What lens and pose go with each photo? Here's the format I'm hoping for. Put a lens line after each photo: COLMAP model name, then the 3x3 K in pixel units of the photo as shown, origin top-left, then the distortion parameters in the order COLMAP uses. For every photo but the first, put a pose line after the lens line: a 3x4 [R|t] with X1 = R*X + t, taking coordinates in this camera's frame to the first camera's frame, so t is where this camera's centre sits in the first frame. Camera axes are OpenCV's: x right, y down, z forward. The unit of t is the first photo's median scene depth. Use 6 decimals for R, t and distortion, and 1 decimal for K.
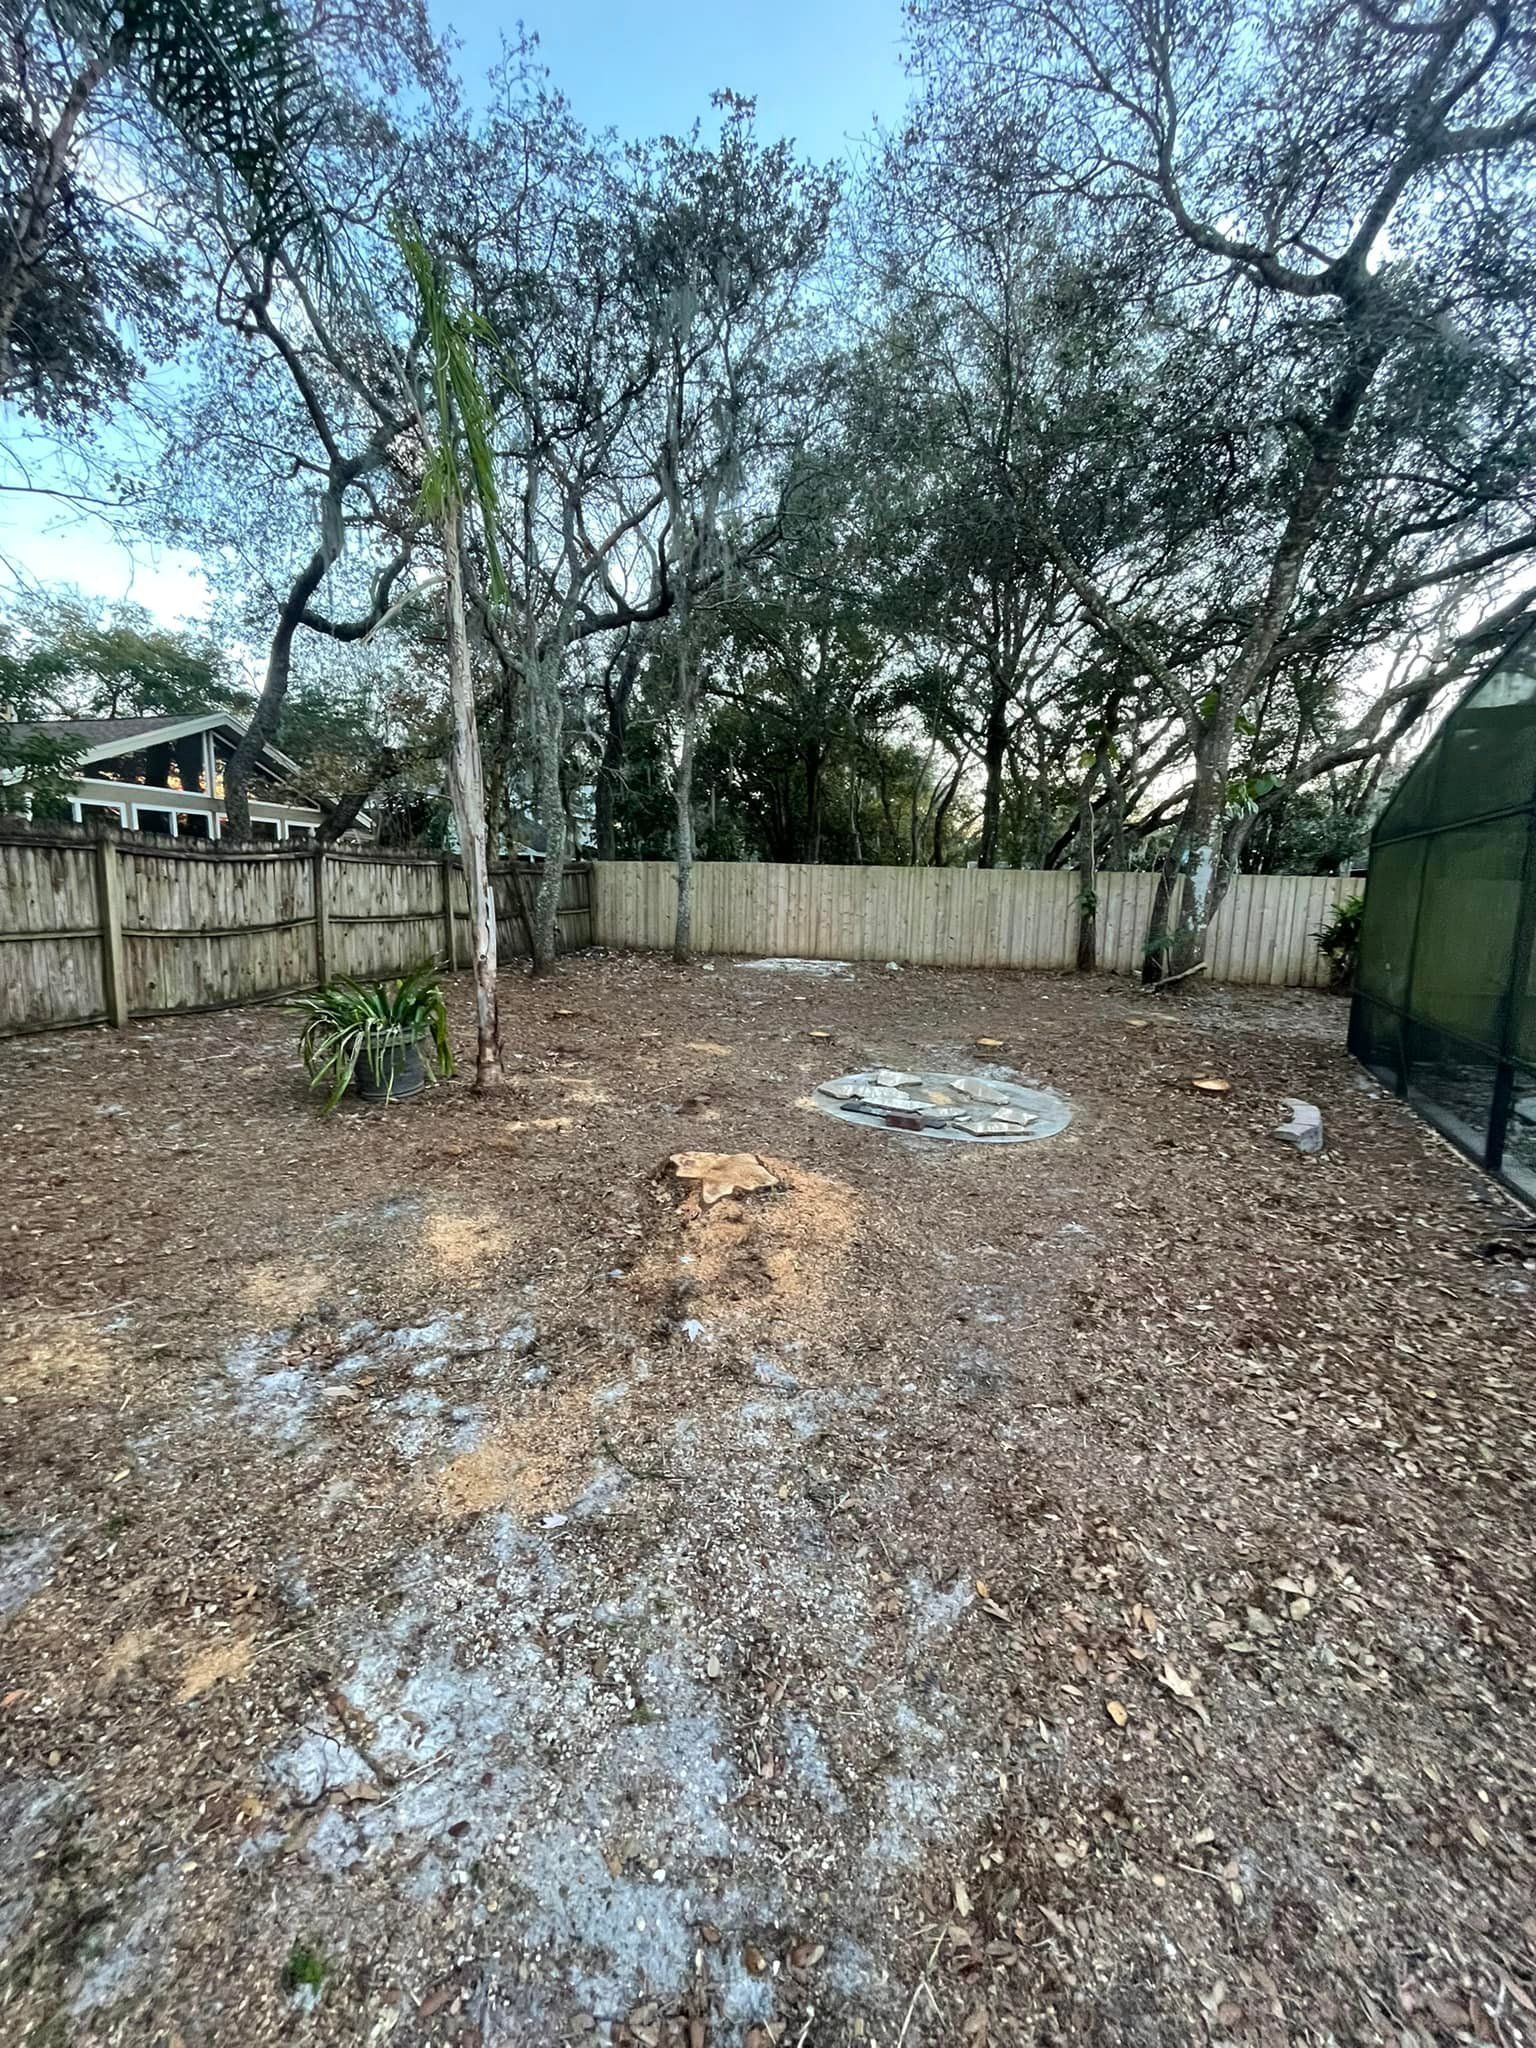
lens RADIAL K [[967.7, 0, 768.0], [0, 967.7, 1024.0], [0, 0, 1]] dist [-0.001031, -0.000133]
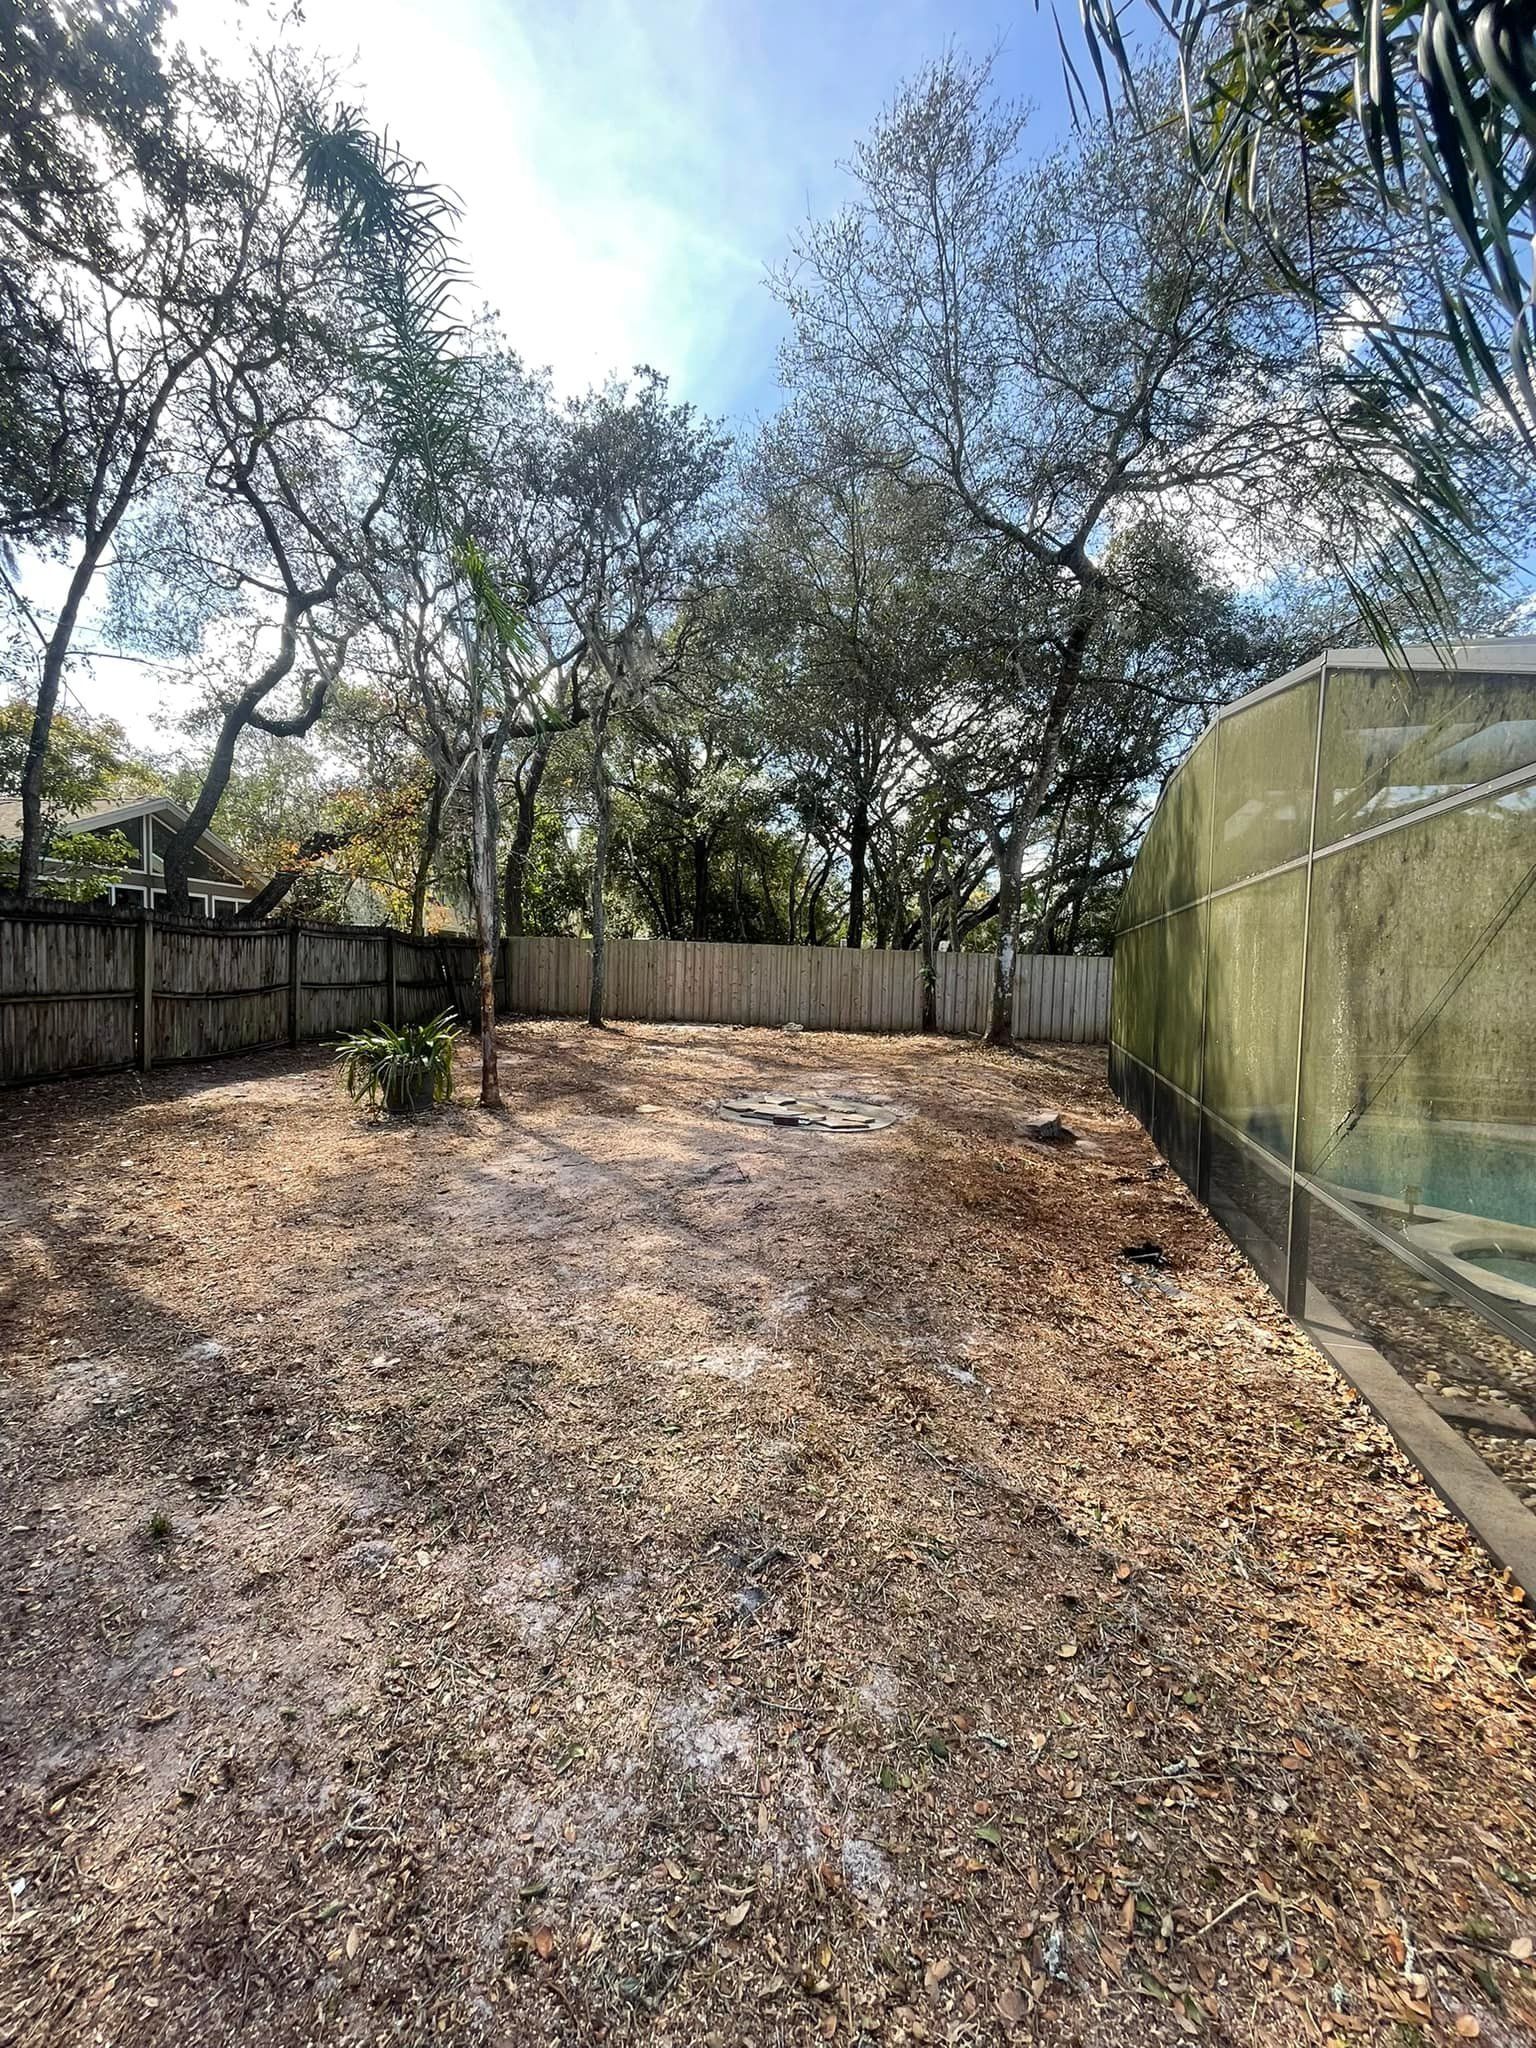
lens RADIAL K [[967.7, 0, 768.0], [0, 967.7, 1024.0], [0, 0, 1]] dist [-0.001031, -0.000133]
pose [[0.992412, -0.000847, 0.122957, -0.019347], [0.010012, 0.997213, -0.073939, 0.019020], [-0.122552, 0.074609, 0.989654, -0.136922]]
